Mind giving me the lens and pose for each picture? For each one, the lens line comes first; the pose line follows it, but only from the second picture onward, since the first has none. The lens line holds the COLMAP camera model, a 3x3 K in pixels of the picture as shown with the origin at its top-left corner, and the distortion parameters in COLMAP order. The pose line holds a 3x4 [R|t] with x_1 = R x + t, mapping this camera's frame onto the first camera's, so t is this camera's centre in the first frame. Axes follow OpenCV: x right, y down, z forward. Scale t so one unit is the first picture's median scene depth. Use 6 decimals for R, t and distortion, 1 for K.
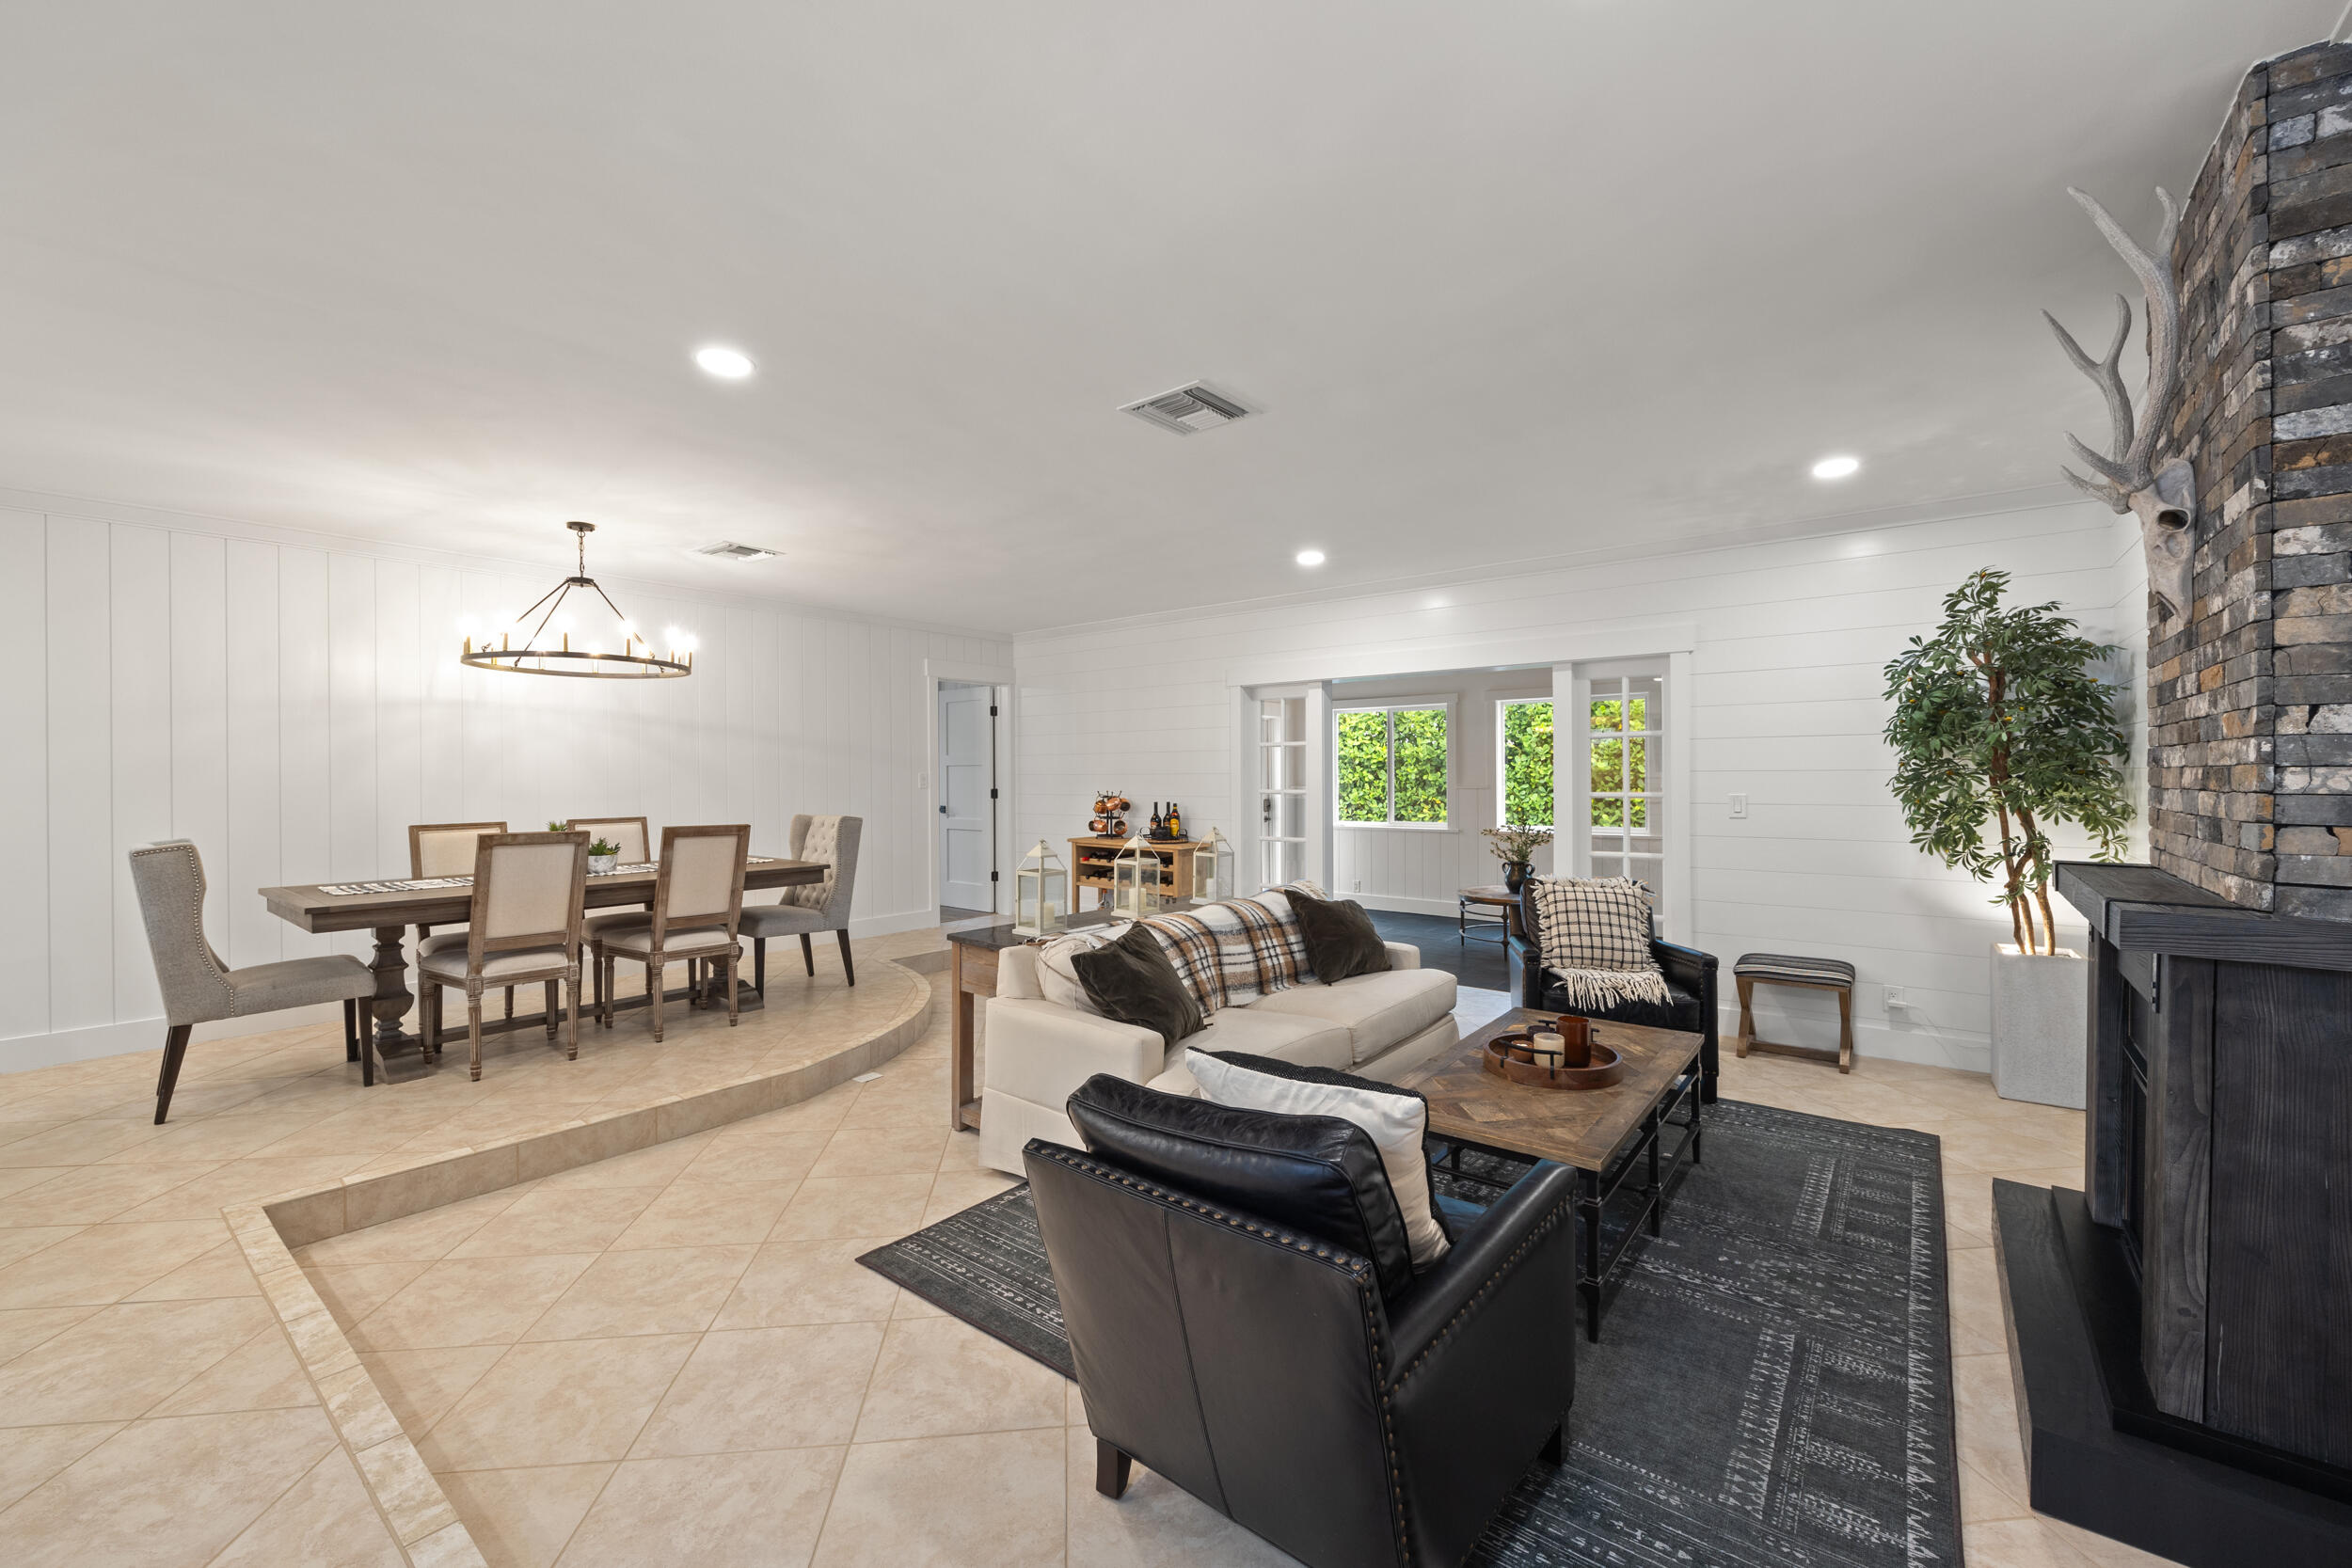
lens RADIAL K [[947.4, 0, 1172.1], [0, 947.4, 775.1], [0, 0, 1]] dist [0.001549, 0.000399]
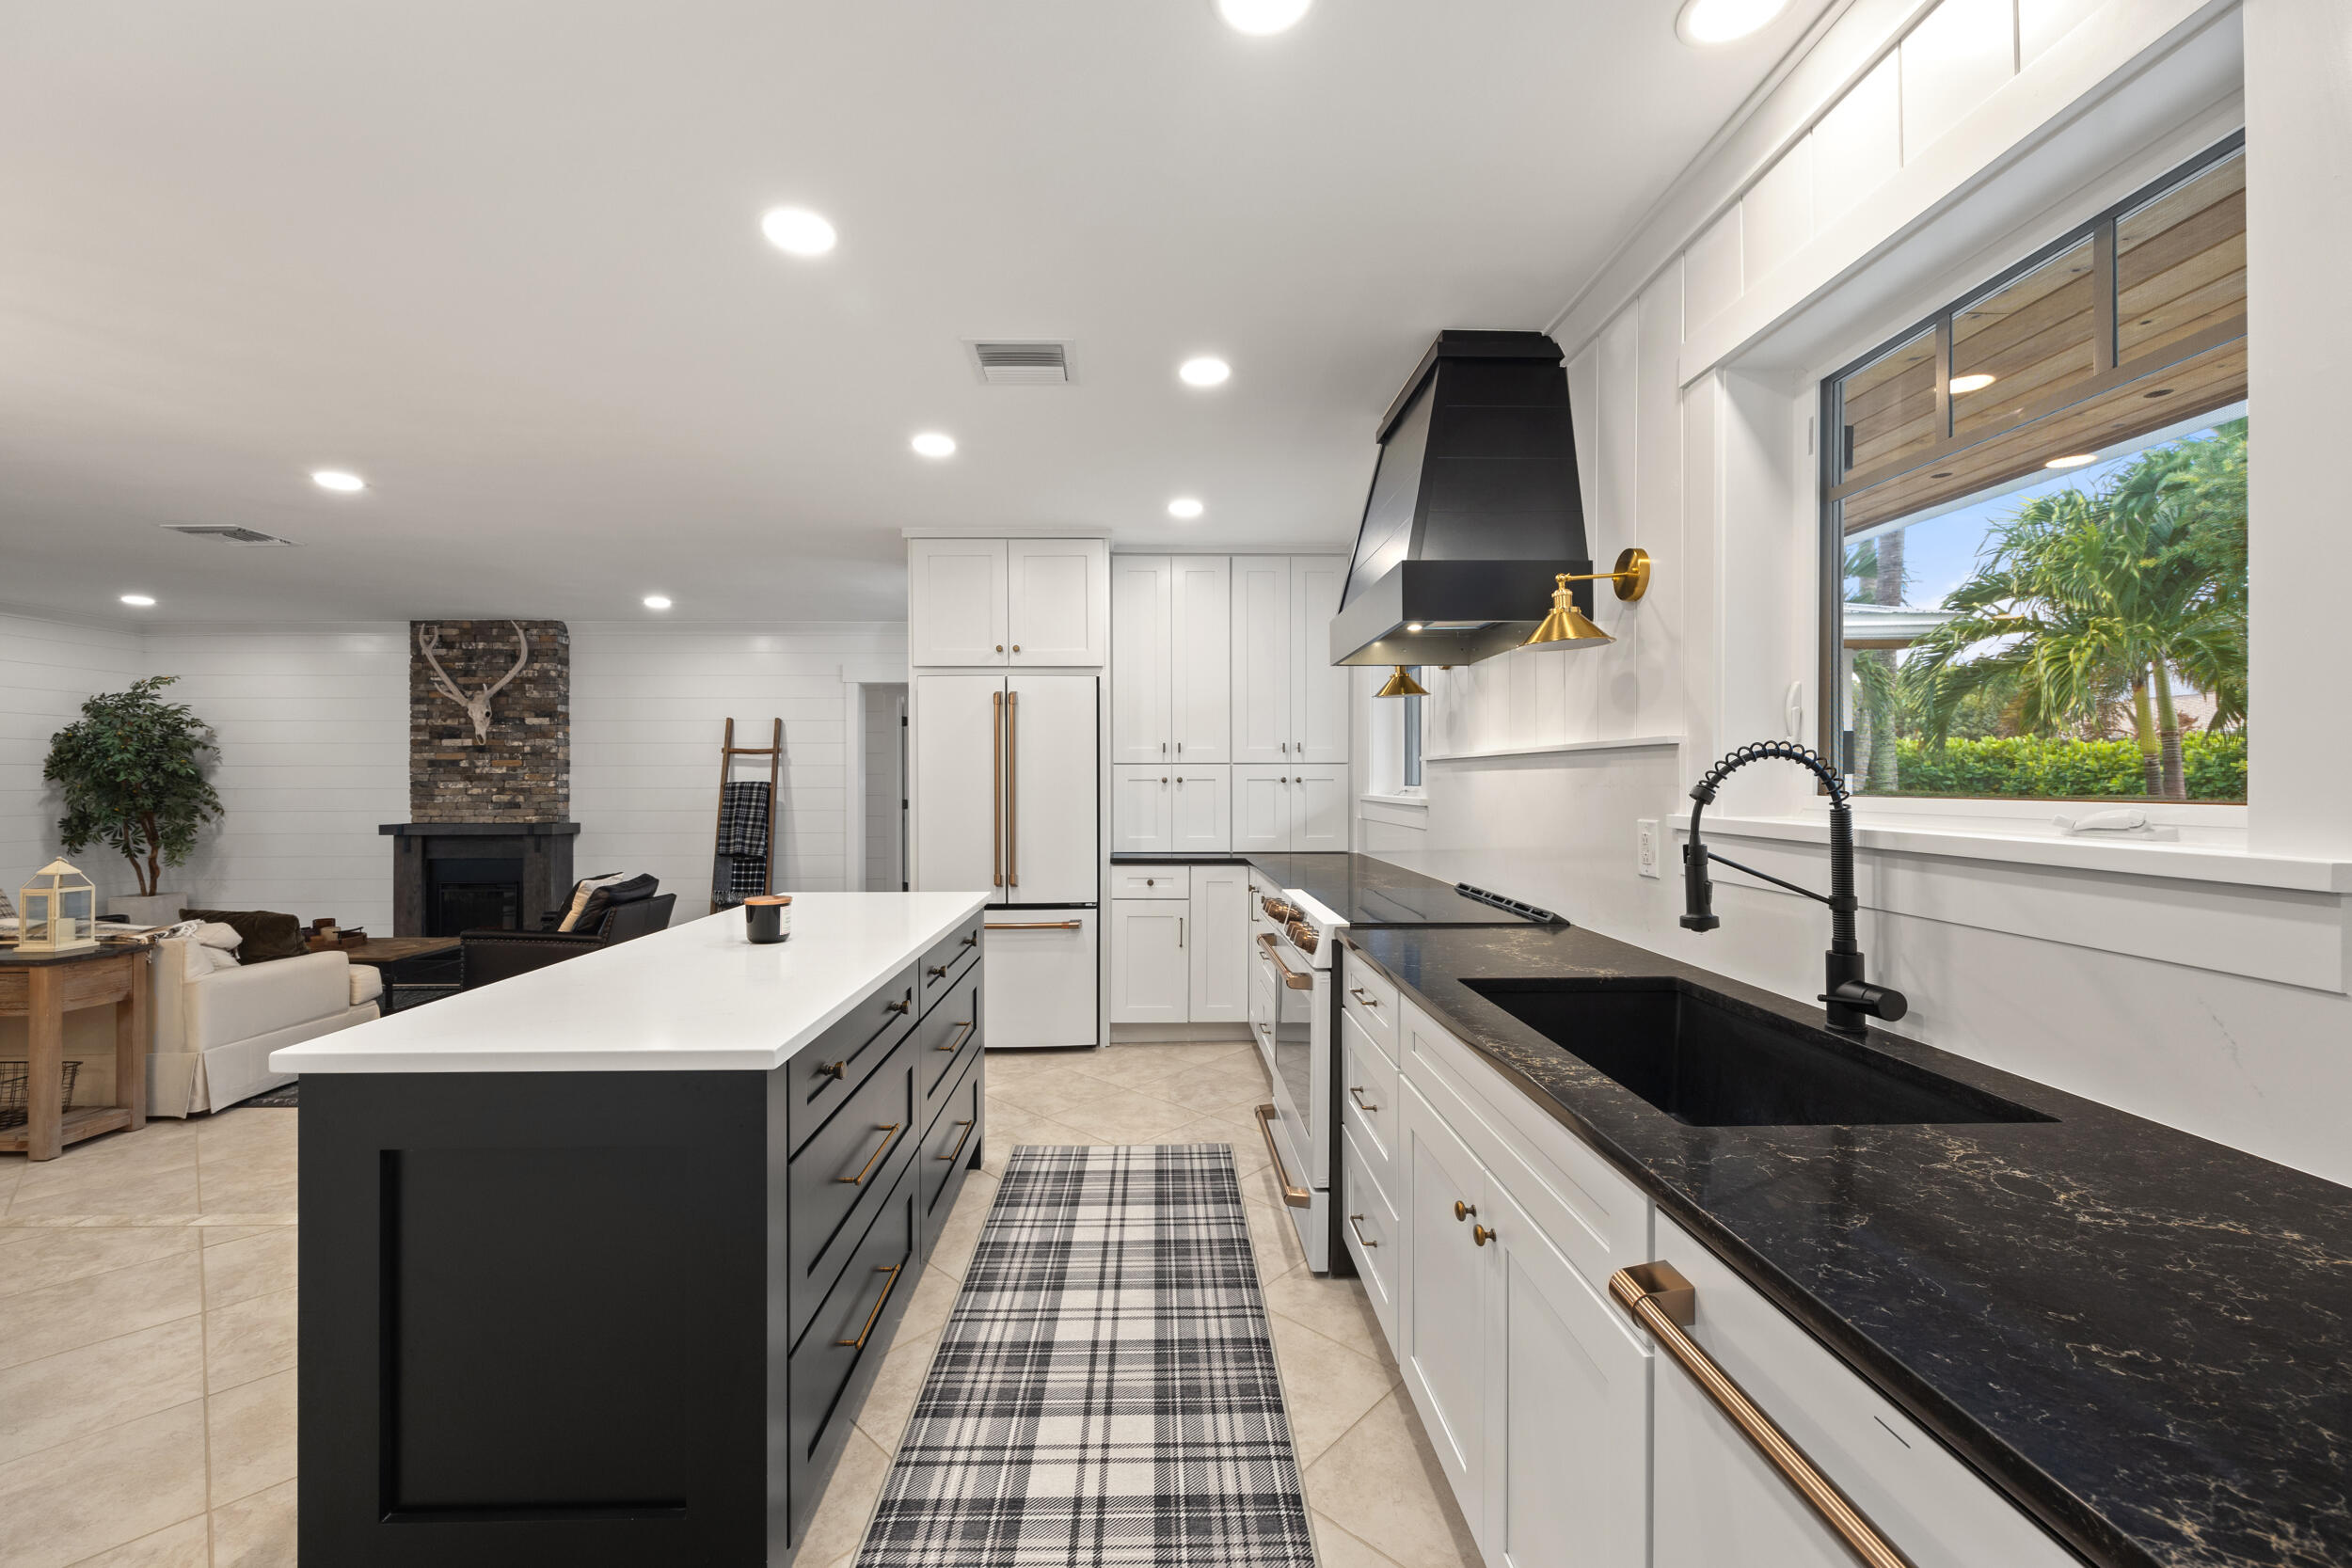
lens RADIAL K [[936.1, 0, 1161.3], [0, 936.1, 781.4], [0, 0, 1]] dist [-0.000267, -0.000045]
pose [[-0.651702, 0.007241, 0.758441, -1.641297], [0.005060, 0.999974, -0.005199, -0.001374], [-0.758458, 0.000449, -0.651721, 0.737131]]
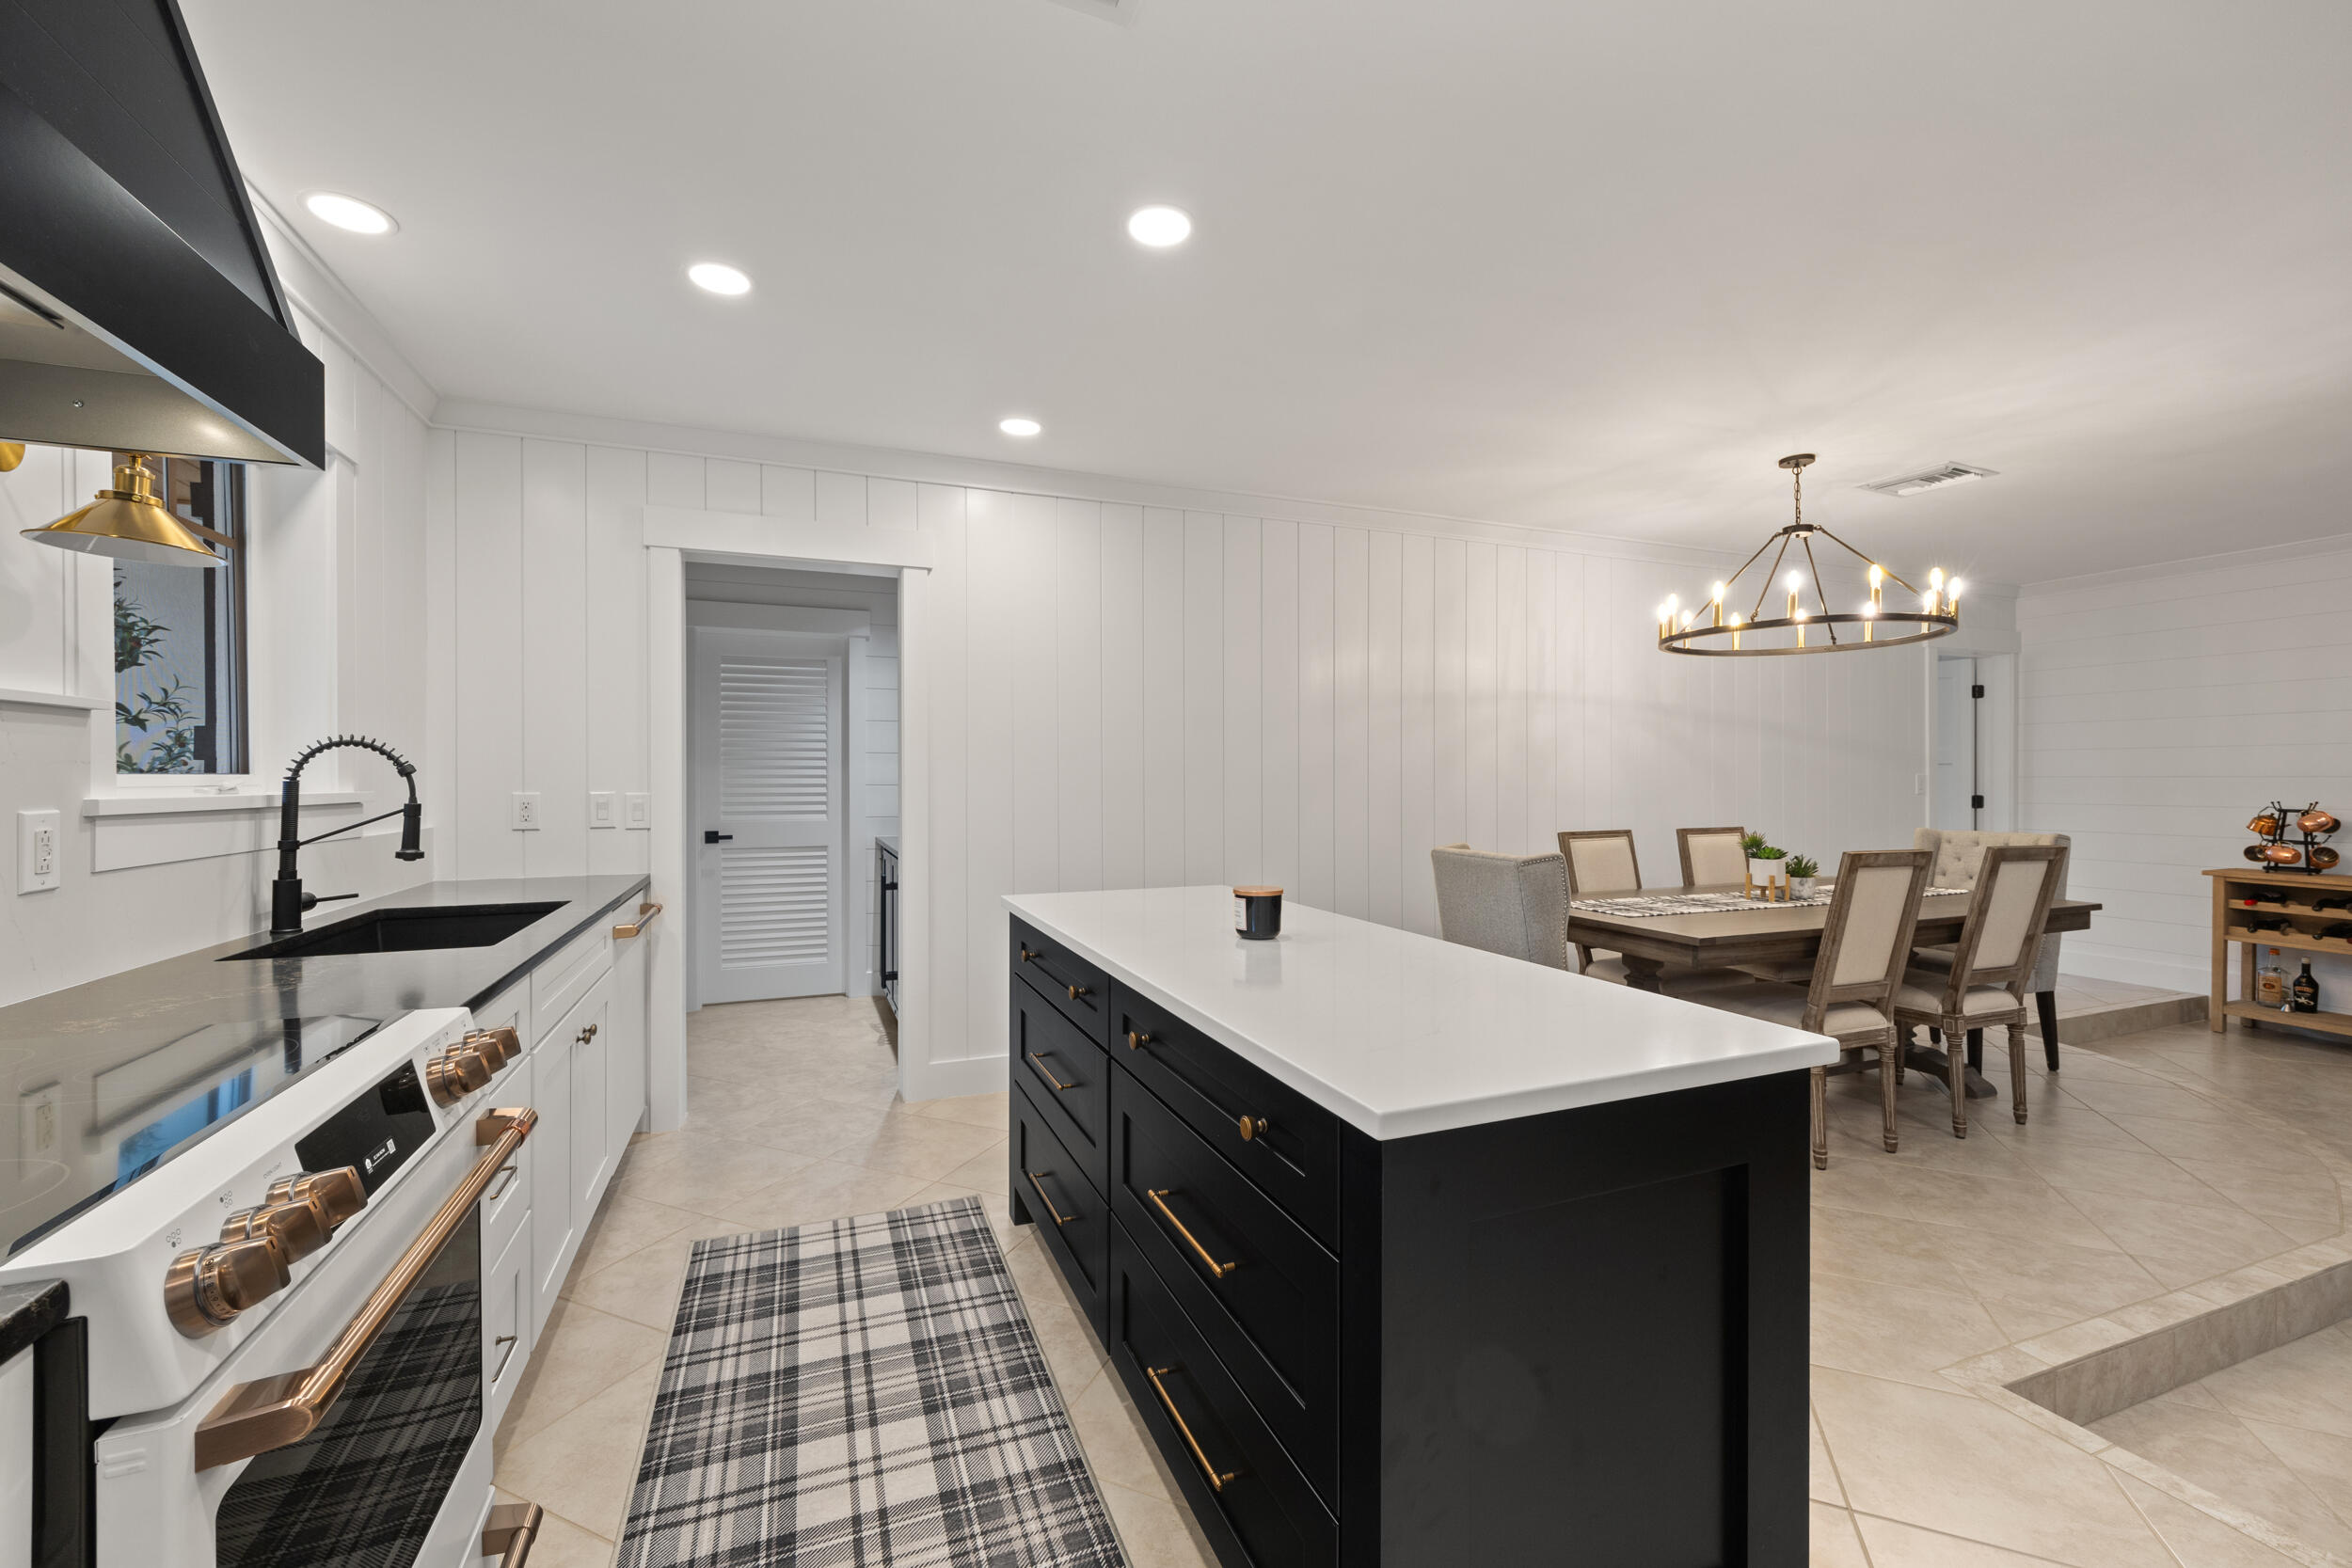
lens RADIAL K [[961.9, 0, 1173.8], [0, 961.9, 766.3], [0, 0, 1]] dist [0.013555, 0.000011]
pose [[0.877129, 0.000295, -0.480255, -0.825229], [-0.004729, 0.999957, -0.008023, 0.002071], [0.480231, 0.009308, 0.877092, 0.046939]]
